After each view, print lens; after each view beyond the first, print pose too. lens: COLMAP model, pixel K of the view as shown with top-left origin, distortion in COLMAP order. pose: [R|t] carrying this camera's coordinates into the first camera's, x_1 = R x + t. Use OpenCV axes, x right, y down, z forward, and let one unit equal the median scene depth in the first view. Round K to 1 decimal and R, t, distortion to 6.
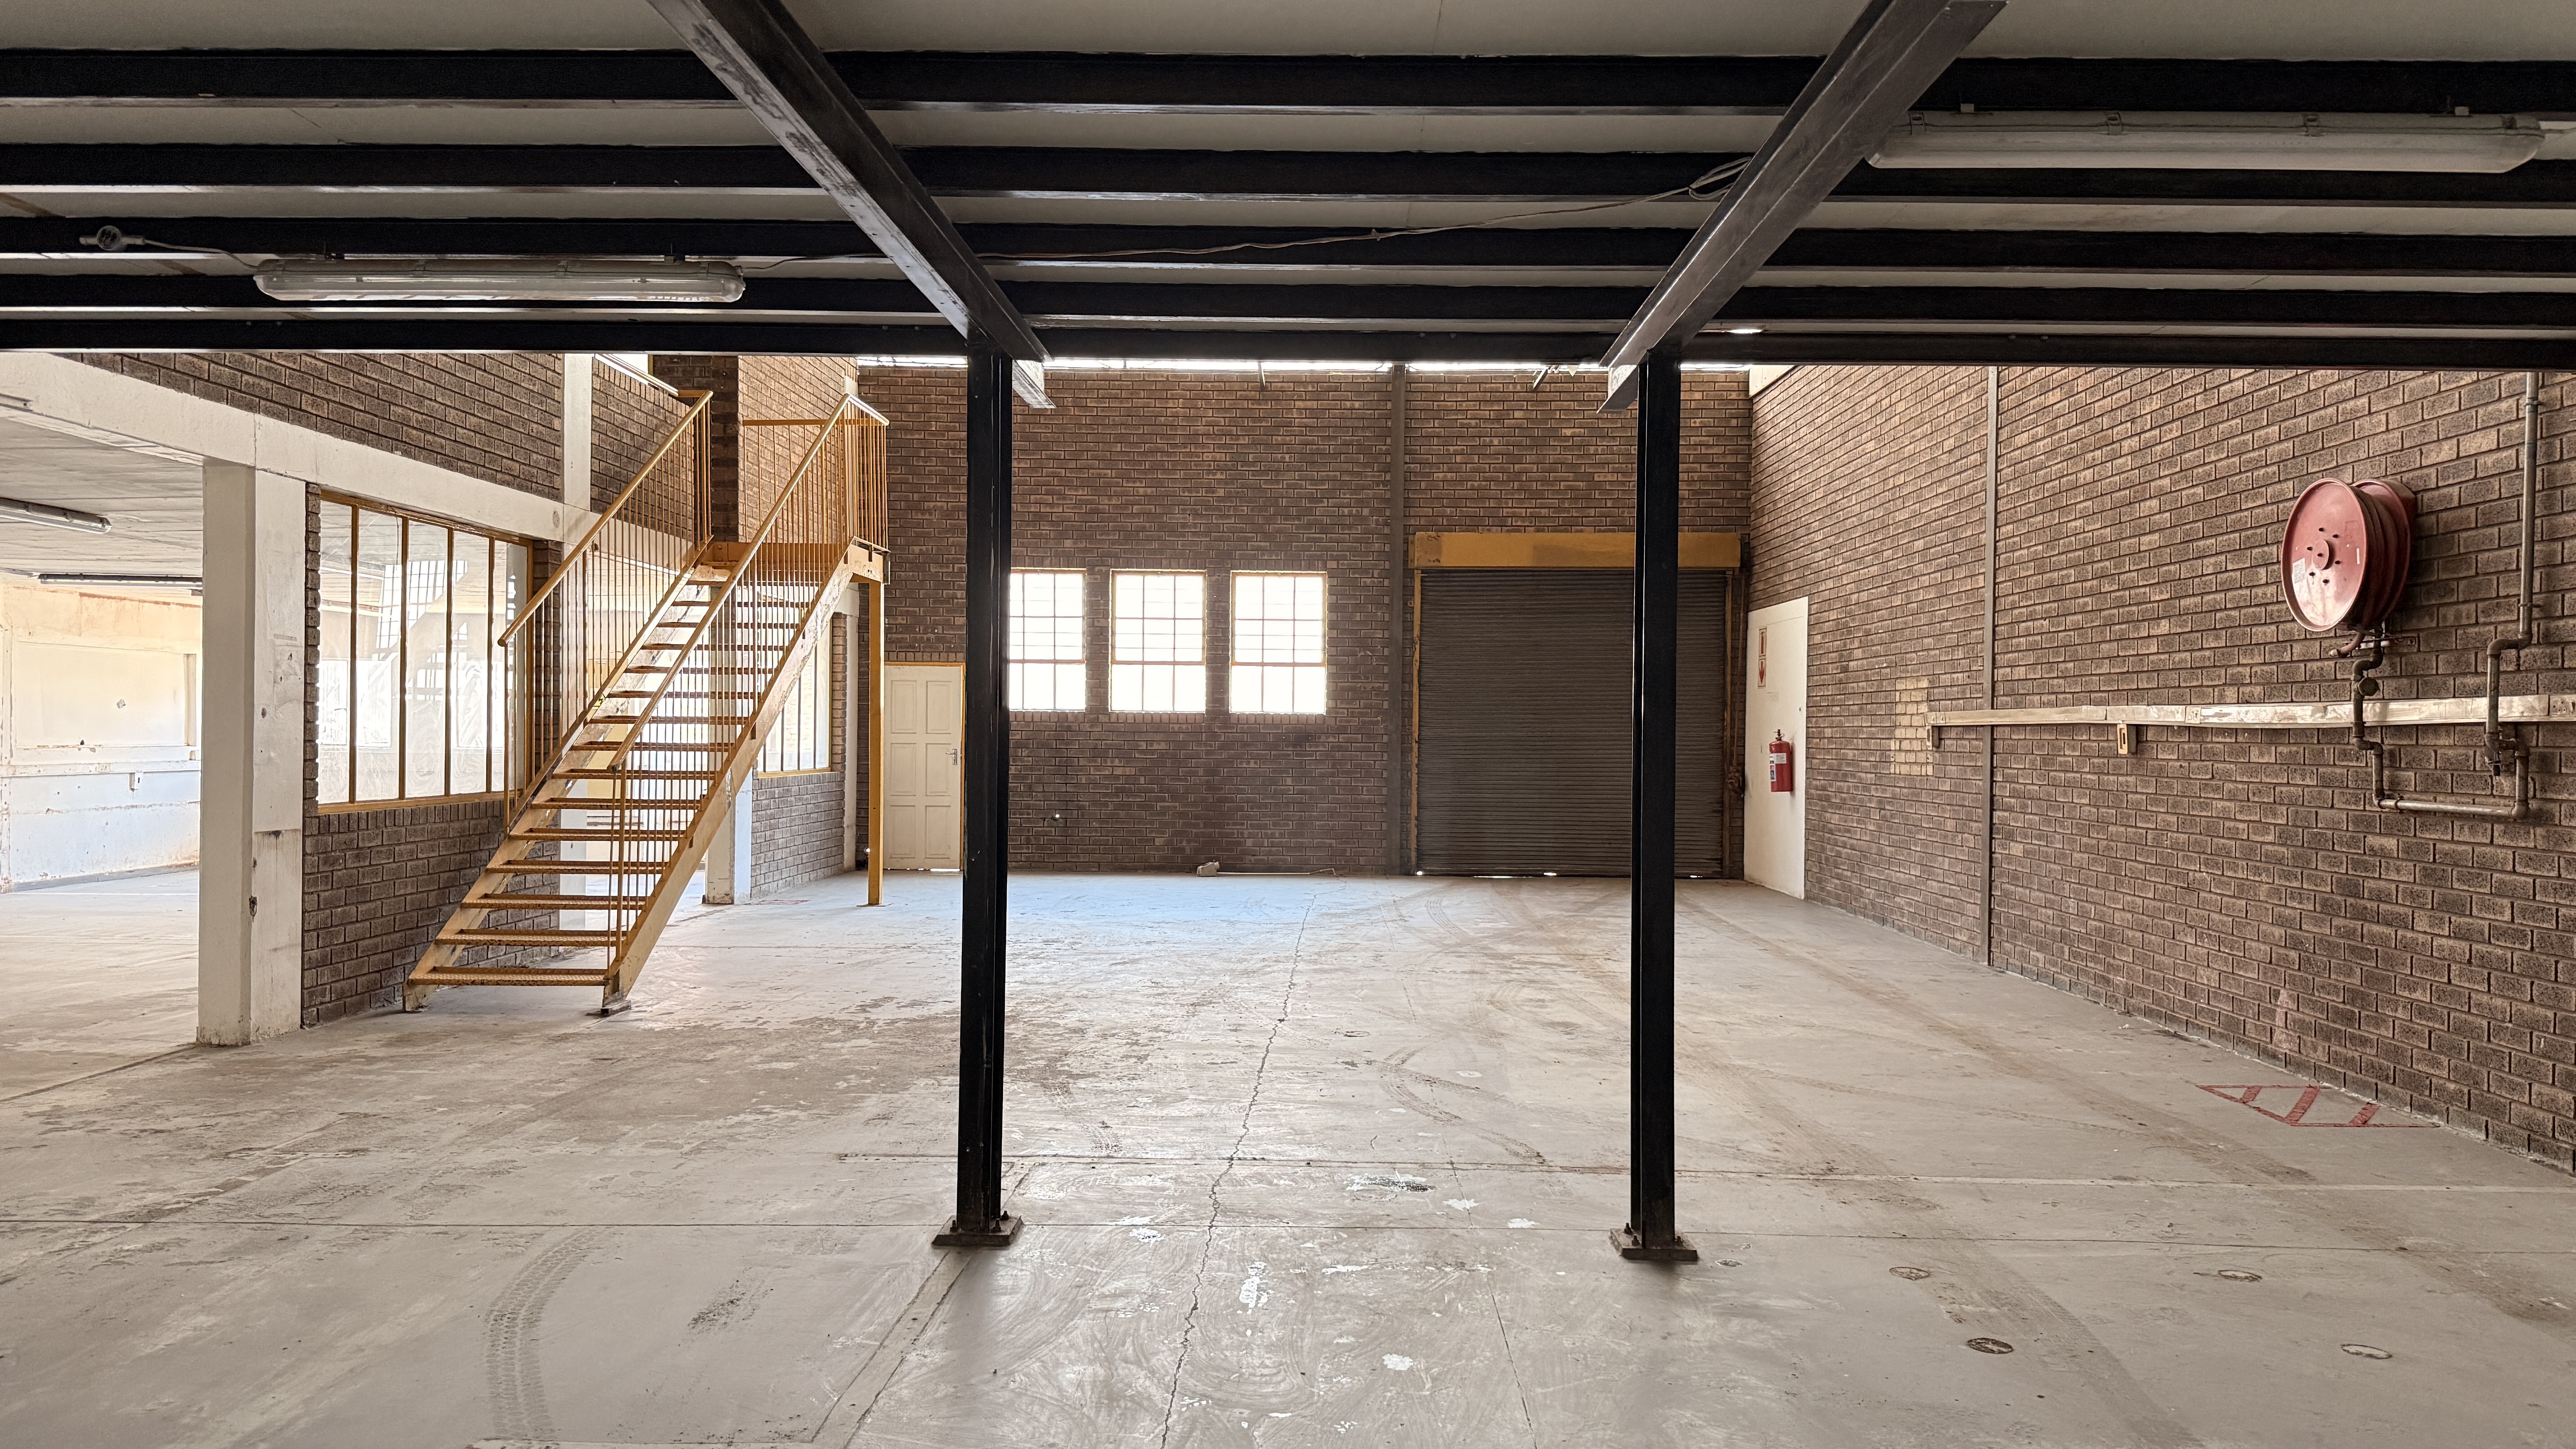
lens RADIAL K [[1793.3, 0, 1258.9], [0, 1793.3, 740.4], [0, 0, 1]] dist [0.078575, -0.110061]
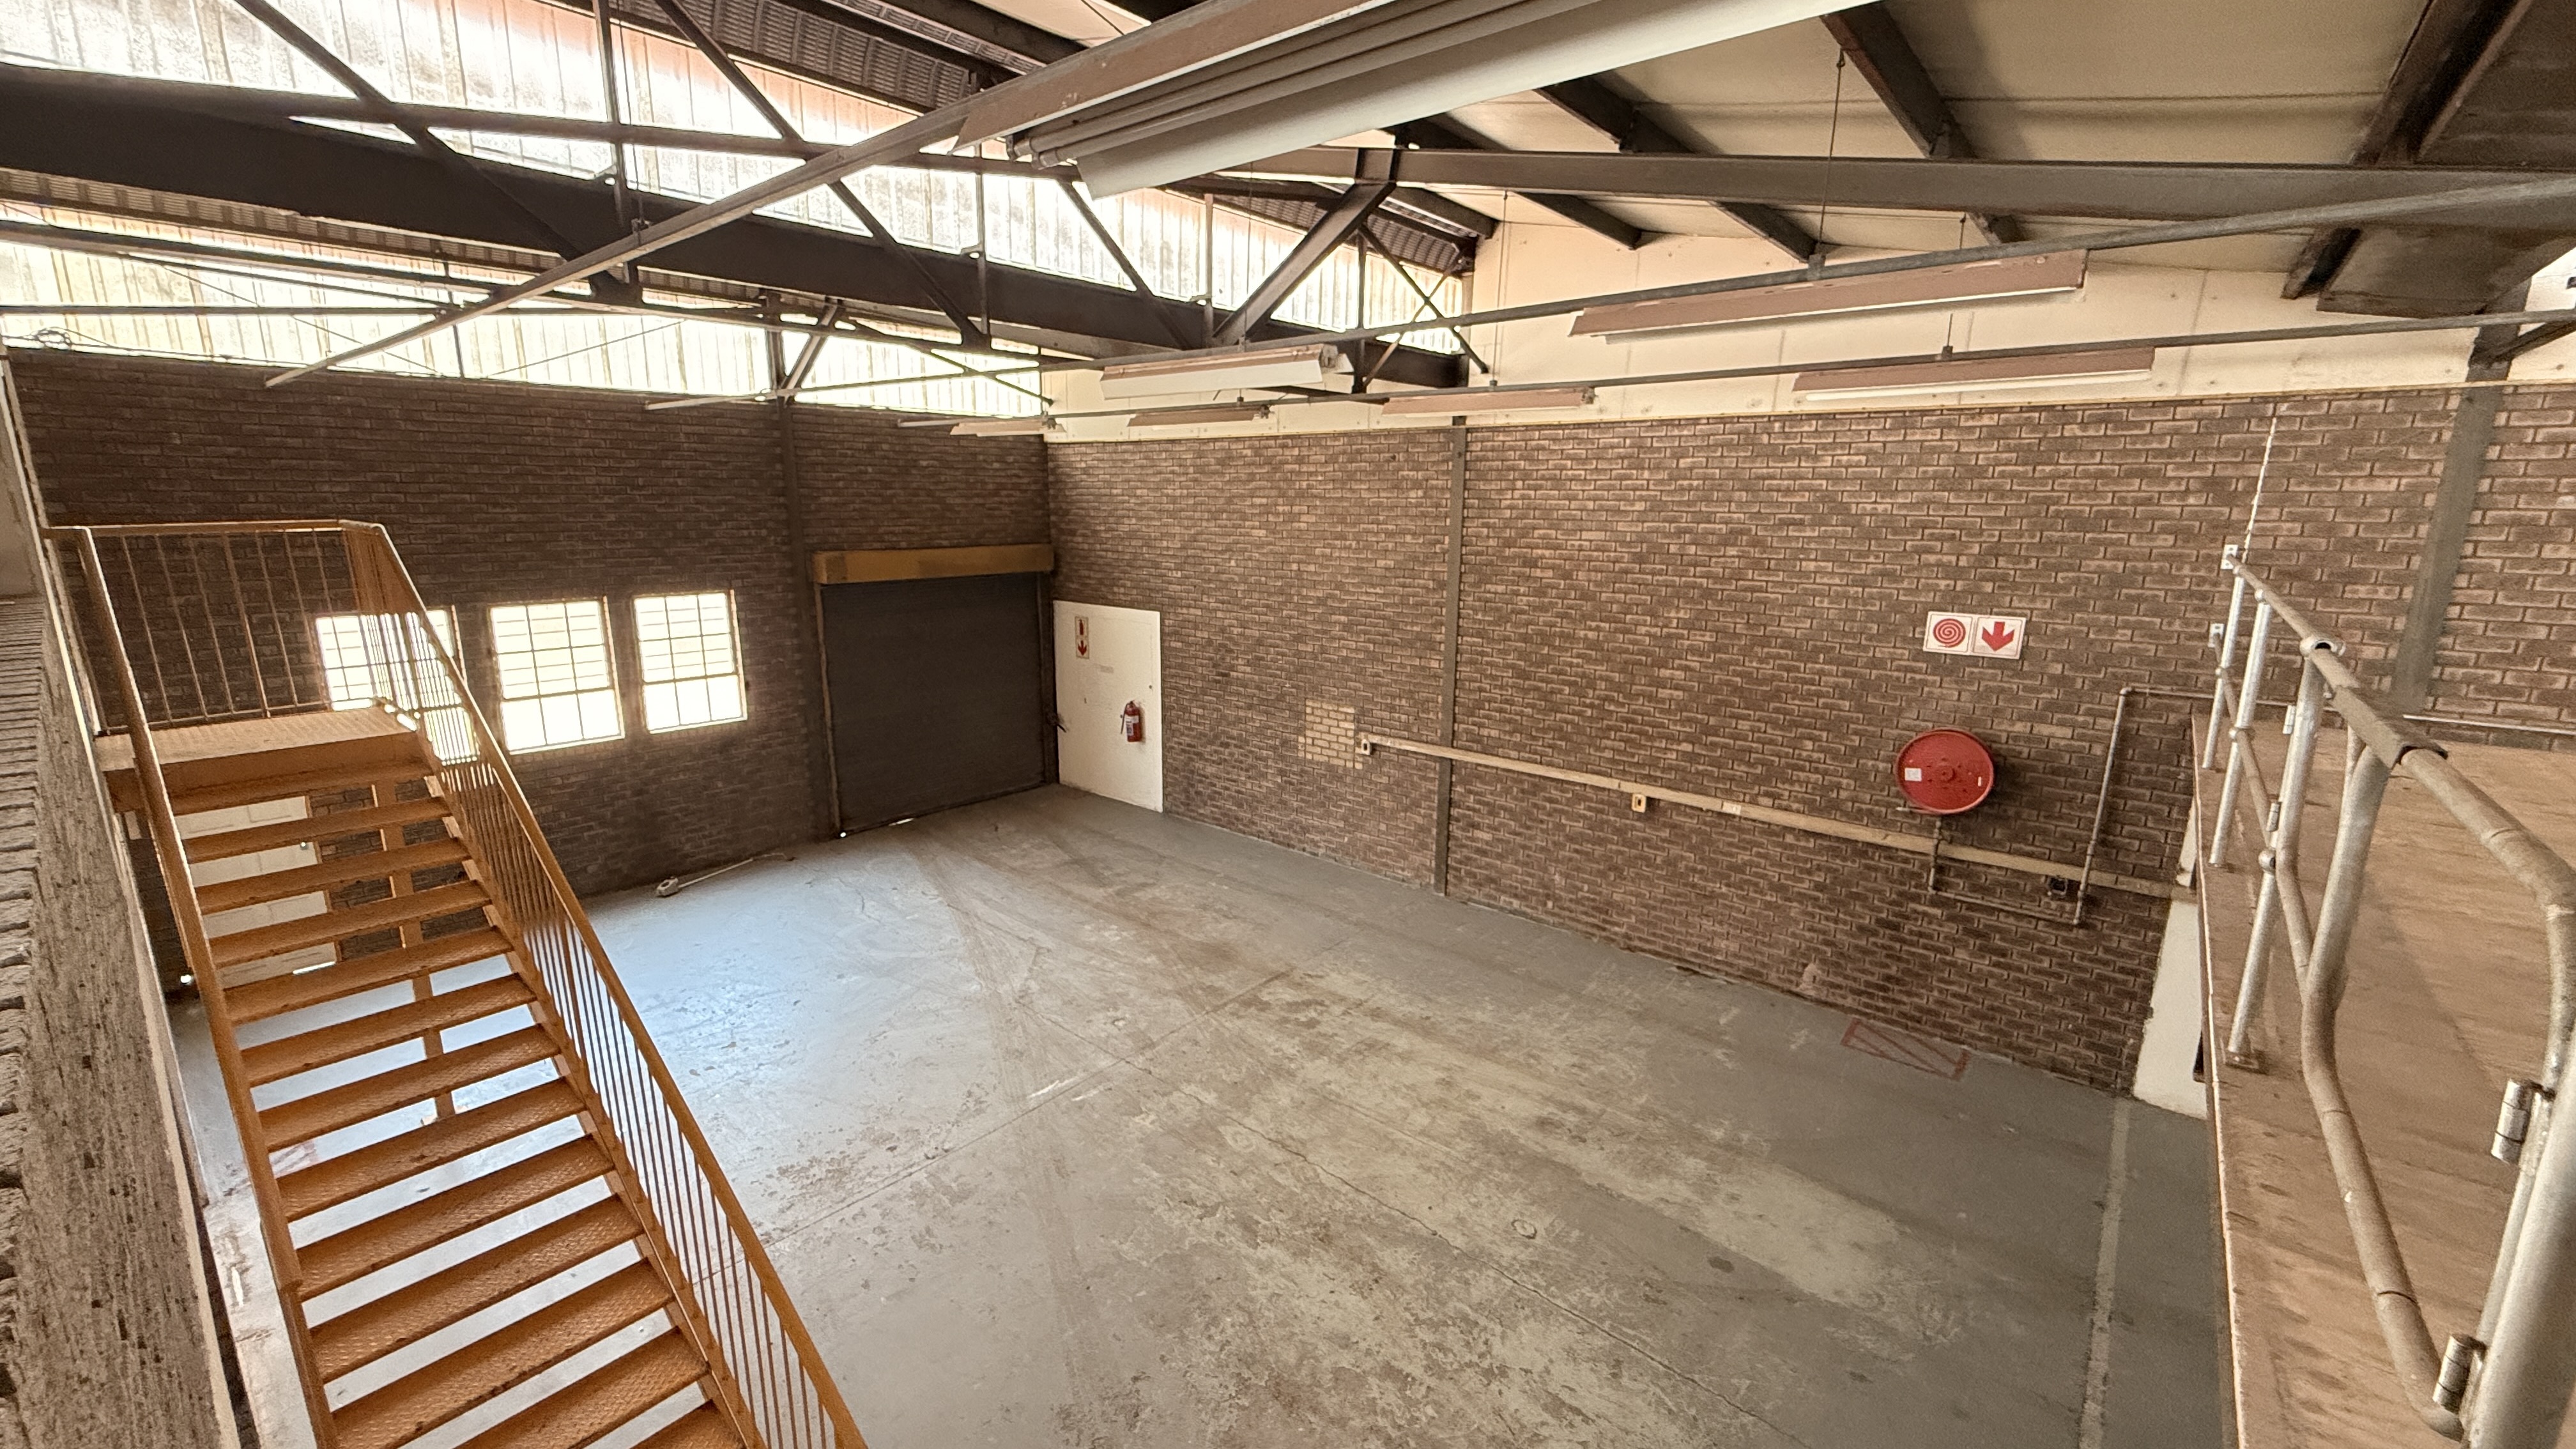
lens RADIAL K [[1028.3, 0, 1278.1], [0, 1028.3, 719.8], [0, 0, 1]] dist [0.000680, -0.000380]
pose [[0.623744, -0.173022, 0.762238, -0.243519], [0.003979, 0.975882, 0.218261, -0.152099], [-0.781618, -0.133106, 0.609389, 0.357385]]
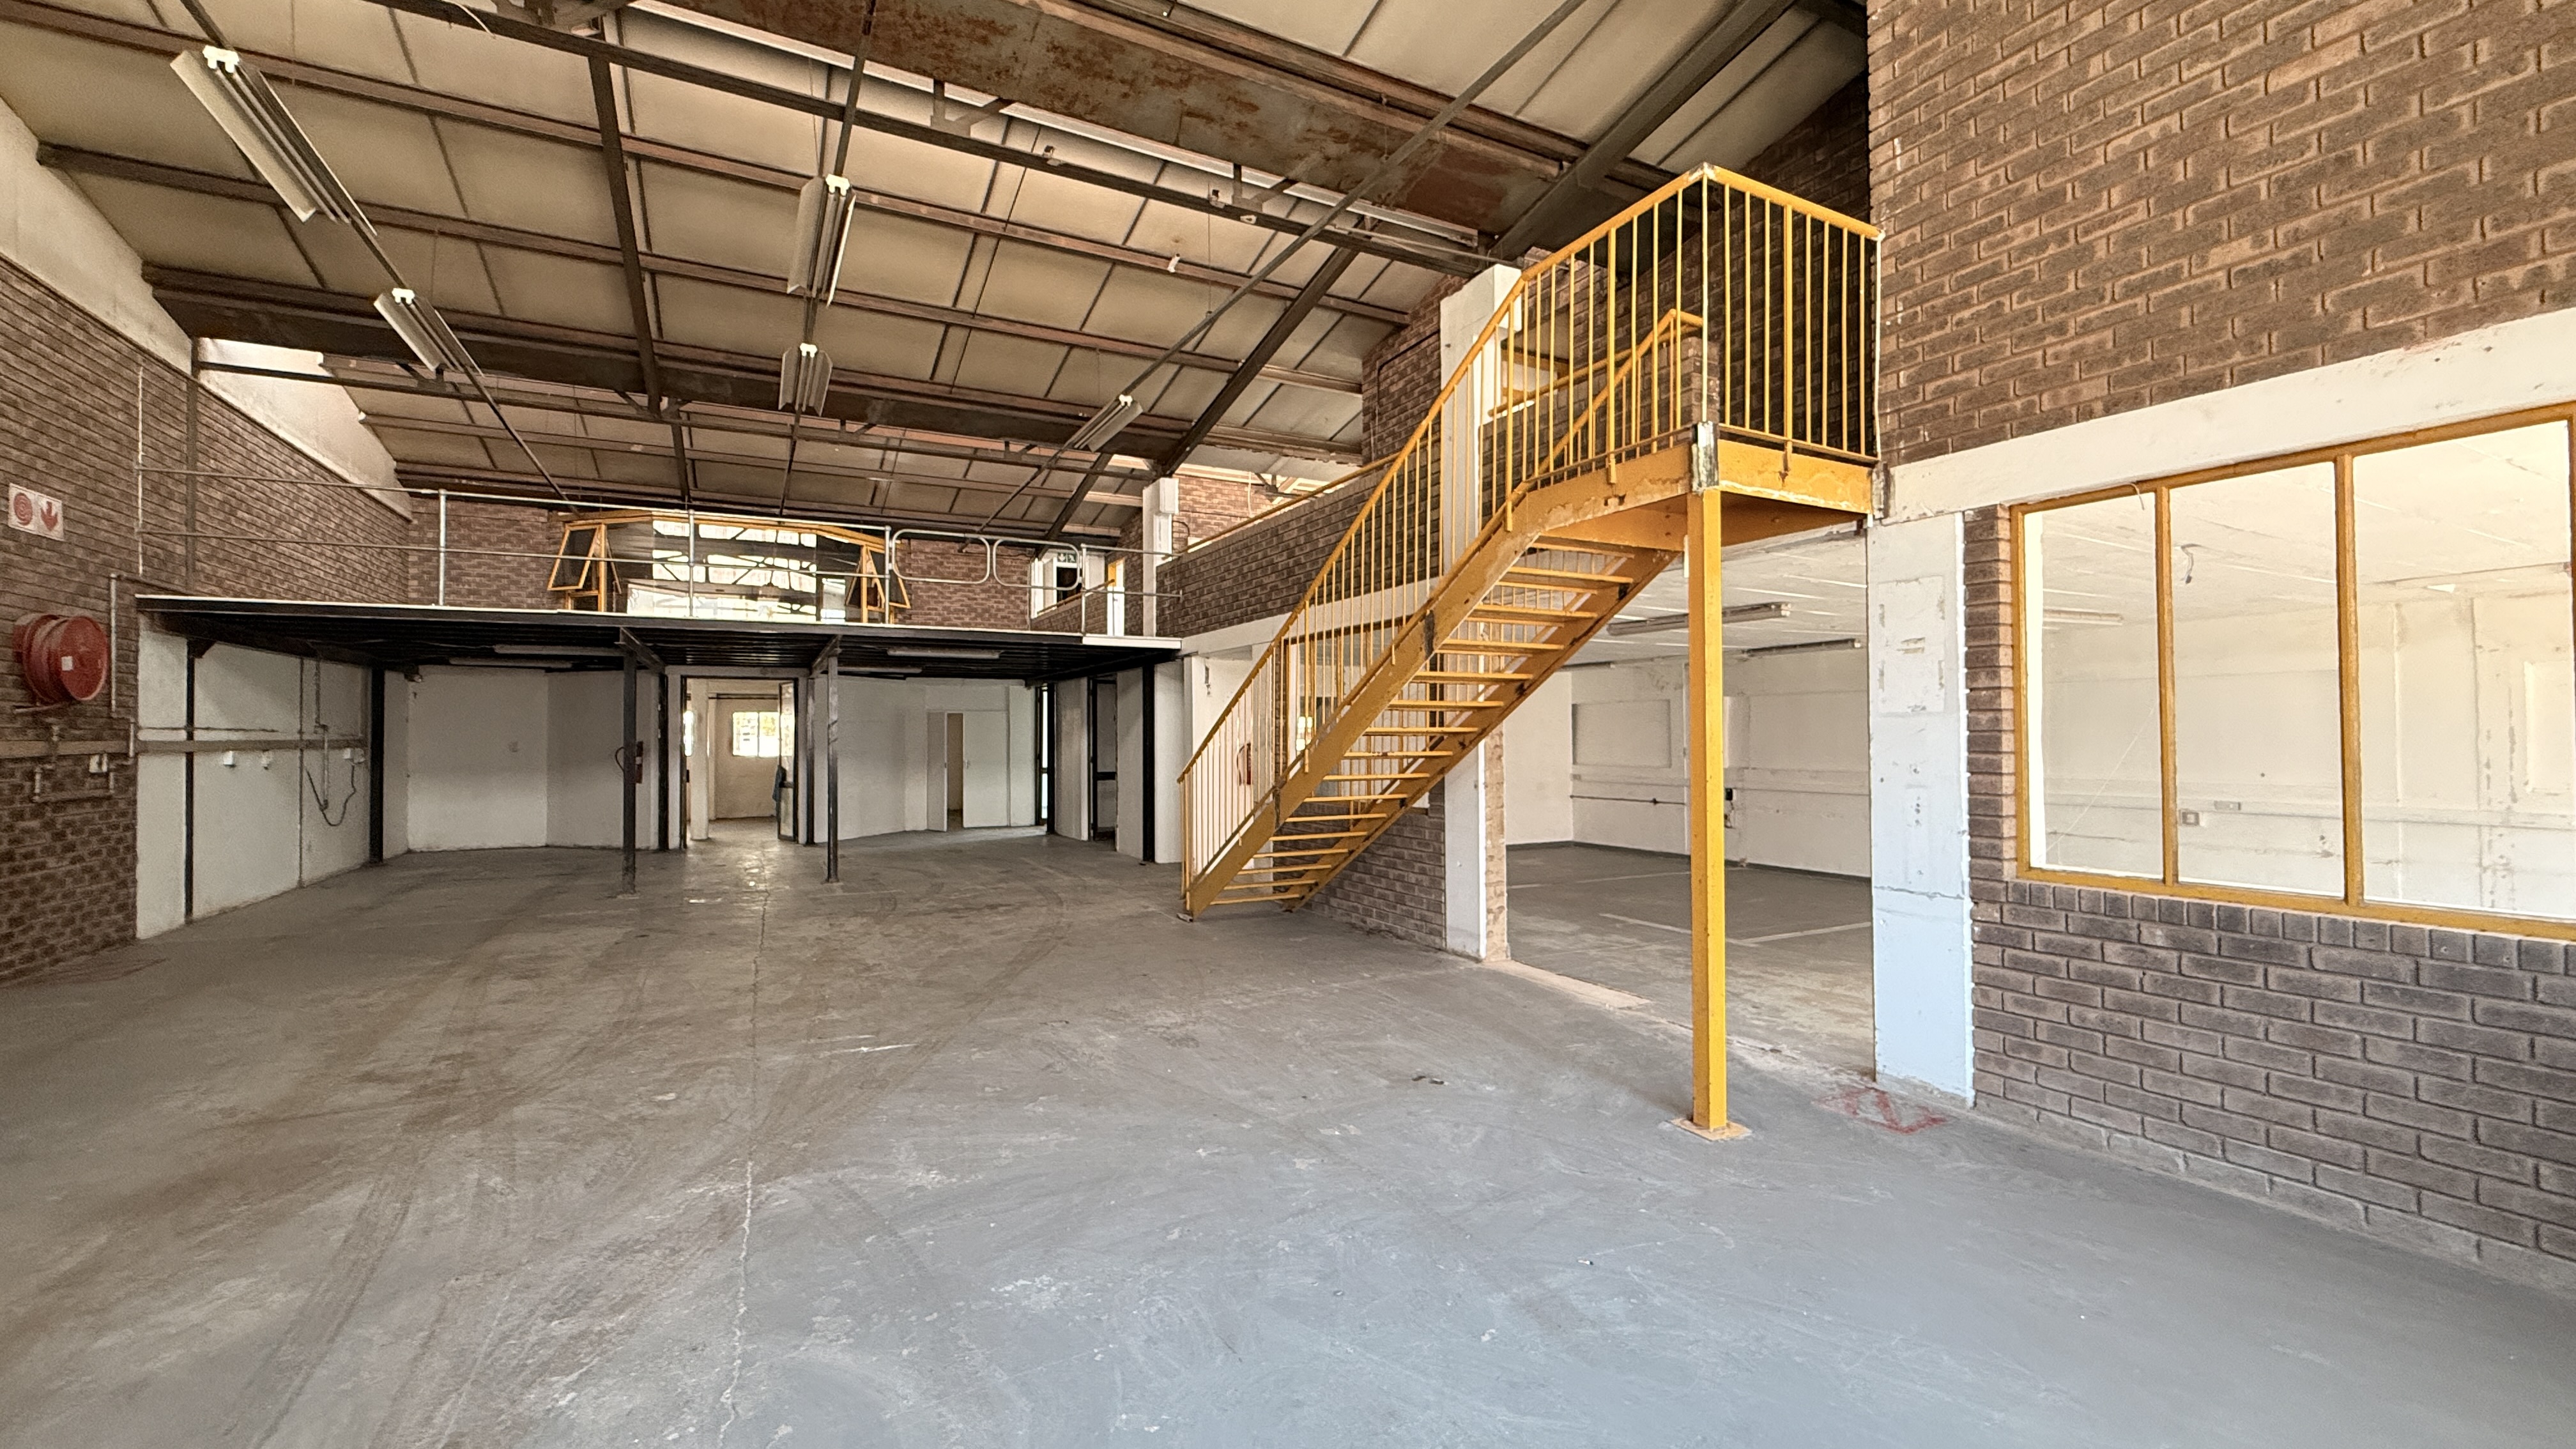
lens RADIAL K [[1028.3, 0, 1280.9], [0, 1028.3, 718.1], [0, 0, 1]] dist [0.000680, -0.000380]
pose [[-0.872274, -0.015557, -0.488770, 0.026248], [-0.007917, 0.999812, -0.017694, -0.014289], [0.488953, -0.011564, -0.872233, 0.961947]]
